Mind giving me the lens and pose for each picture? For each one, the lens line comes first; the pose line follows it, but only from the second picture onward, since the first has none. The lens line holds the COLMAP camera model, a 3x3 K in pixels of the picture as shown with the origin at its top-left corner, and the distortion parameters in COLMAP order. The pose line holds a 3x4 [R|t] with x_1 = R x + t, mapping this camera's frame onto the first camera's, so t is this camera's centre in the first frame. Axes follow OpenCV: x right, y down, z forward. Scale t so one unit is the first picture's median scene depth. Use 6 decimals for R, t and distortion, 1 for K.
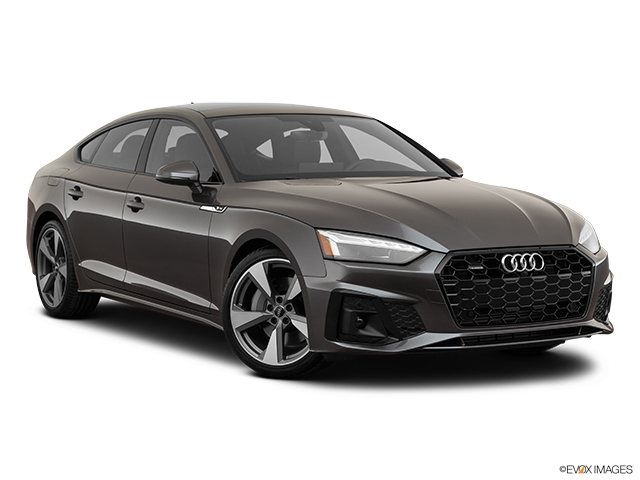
lens RADIAL K [[1383.6, 0, 320.0], [0, 1383.6, 240.0], [0, 0, 1]] dist [-0.015178, -0.094866]
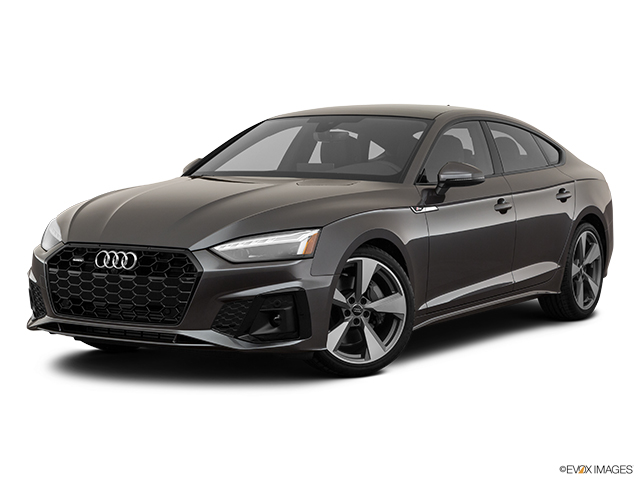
lens RADIAL K [[1355.6, 0, 320.0], [0, 1355.6, 240.0], [0, 0, 1]] dist [-0.001729, -0.017141]
pose [[0.450303, 0.062711, -0.890671, 1.093277], [-0.067392, 0.997072, 0.036131, -0.043992], [0.890329, 0.043754, 0.453211, 0.682943]]
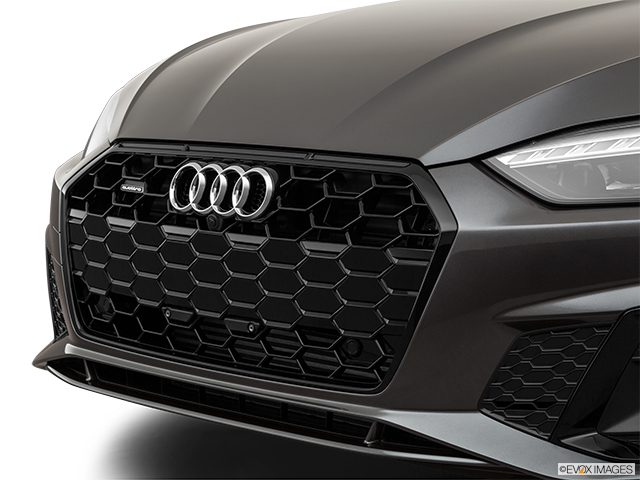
lens RADIAL K [[1837.7, 0, 320.0], [0, 1837.7, 240.0], [0, 0, 1]] dist [0.016012, 0.552607]
pose [[0.216205, 0.105891, -0.970589, 0.603044], [-0.073771, 0.993031, 0.091907, -0.015586], [0.973557, 0.051731, 0.222510, 0.921188]]
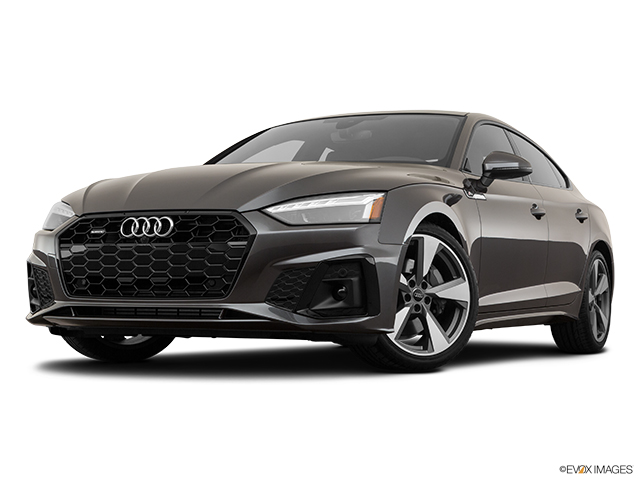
lens RADIAL K [[1232.2, 0, 320.0], [0, 1232.2, 240.0], [0, 0, 1]] dist [0.022753, -0.035913]
pose [[0.534436, -0.035119, -0.844479, 0.848492], [-0.066405, 0.994303, -0.083375, 0.080774], [0.842596, 0.100636, 0.529060, 0.686467]]
